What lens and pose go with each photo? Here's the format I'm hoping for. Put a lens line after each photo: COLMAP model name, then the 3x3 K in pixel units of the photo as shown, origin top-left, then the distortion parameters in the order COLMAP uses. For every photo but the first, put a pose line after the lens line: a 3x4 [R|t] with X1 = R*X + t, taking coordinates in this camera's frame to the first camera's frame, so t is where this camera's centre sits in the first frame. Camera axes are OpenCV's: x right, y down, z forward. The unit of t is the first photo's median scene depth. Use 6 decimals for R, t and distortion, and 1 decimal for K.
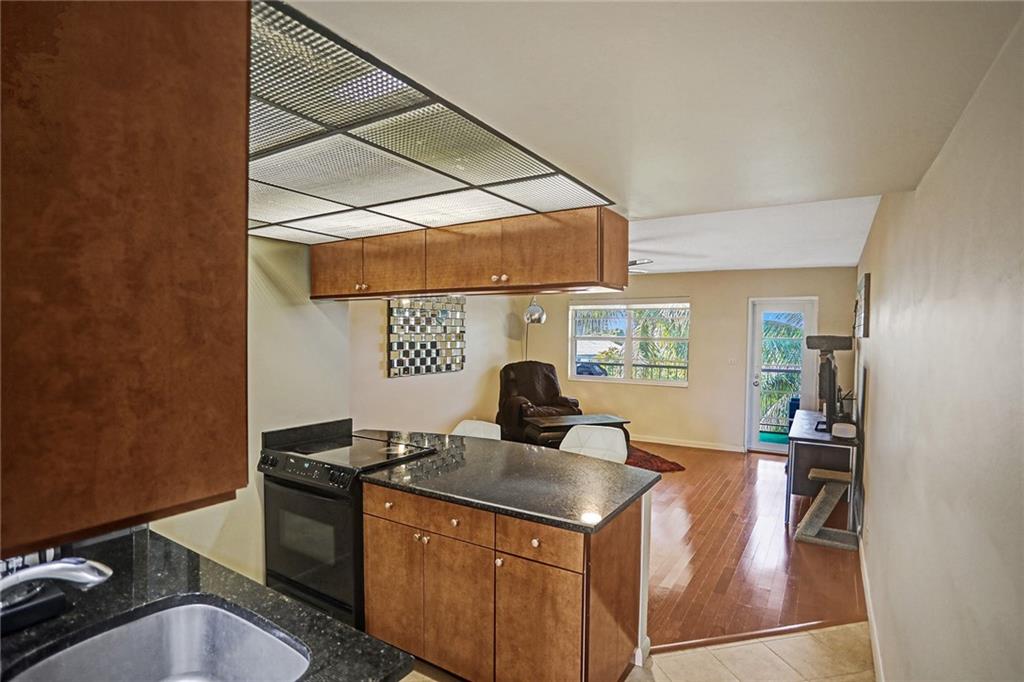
lens RADIAL K [[533.4, 0, 502.1], [0, 533.4, 362.8], [0, 0, 1]] dist [-0.003138, -0.041814]
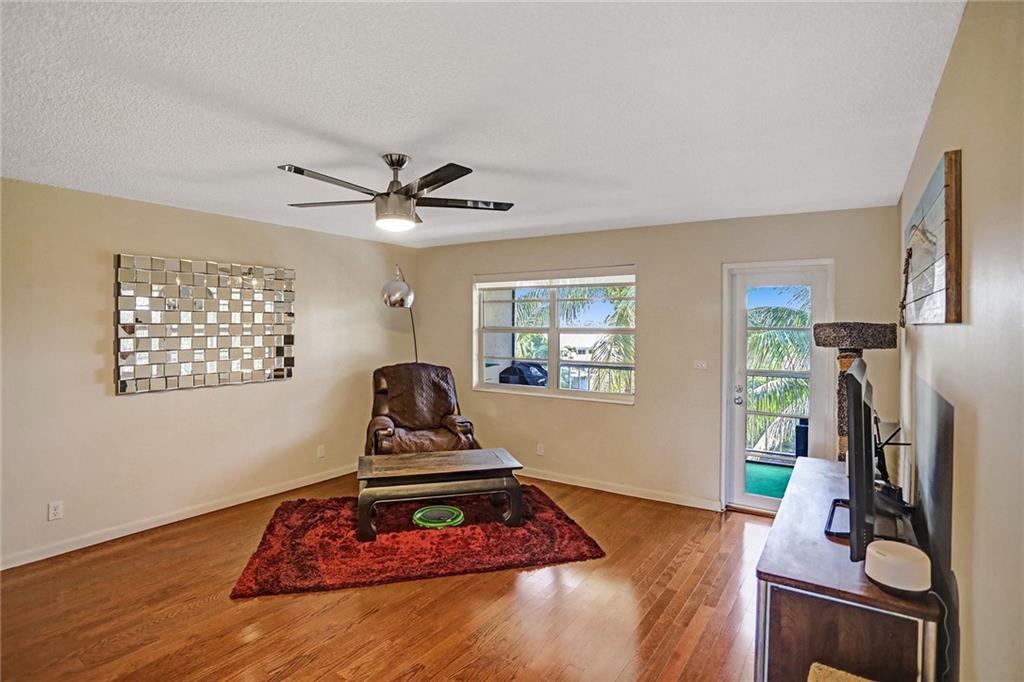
lens RADIAL K [[522.4, 0, 506.0], [0, 522.4, 331.0], [0, 0, 1]] dist [-0.076008, 0.024974]
pose [[0.998772, -0.005320, -0.049257, 0.236080], [0.003160, 0.999034, -0.043823, -0.017277], [0.049443, 0.043613, 0.997824, 0.381938]]
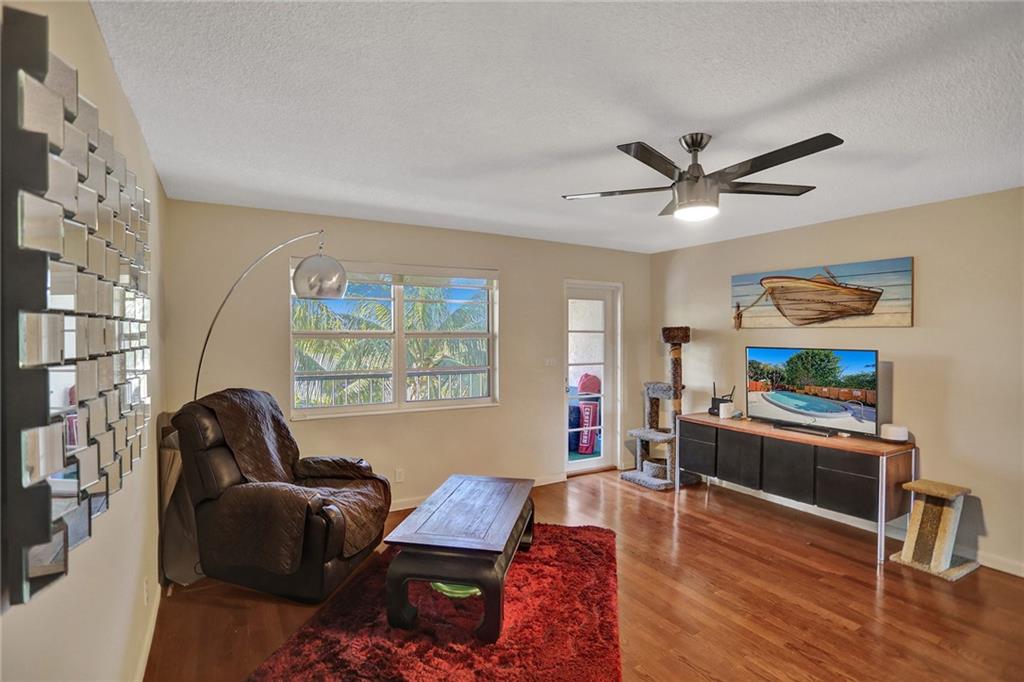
lens RADIAL K [[522.4, 0, 506.0], [0, 522.4, 331.0], [0, 0, 1]] dist [-0.076008, 0.024974]
pose [[0.470634, -0.004748, 0.882316, -0.238771], [0.050520, 0.998490, -0.021575, -0.034300], [-0.880881, 0.054728, 0.470163, 0.716975]]
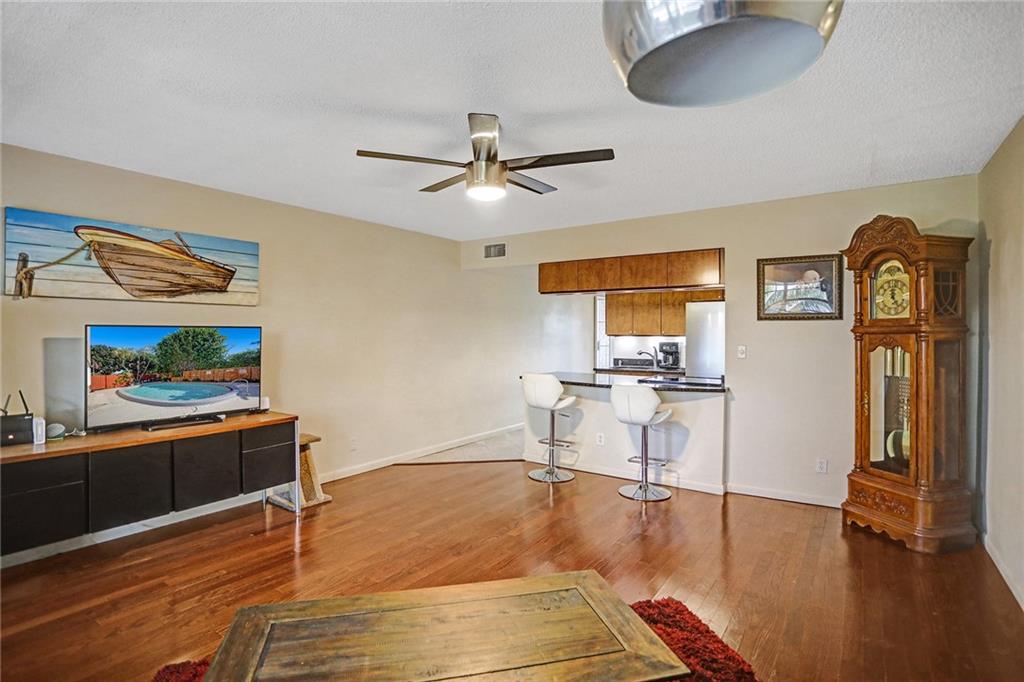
lens RADIAL K [[520.1, 0, 512.0], [0, 520.1, 341.0], [0, 0, 1]] dist [0.000031, -0.020859]
pose [[-0.998774, -0.016899, 0.046529, 0.092818], [-0.013624, 0.997467, 0.069815, -0.035027], [-0.047591, 0.069096, -0.996474, 1.162876]]
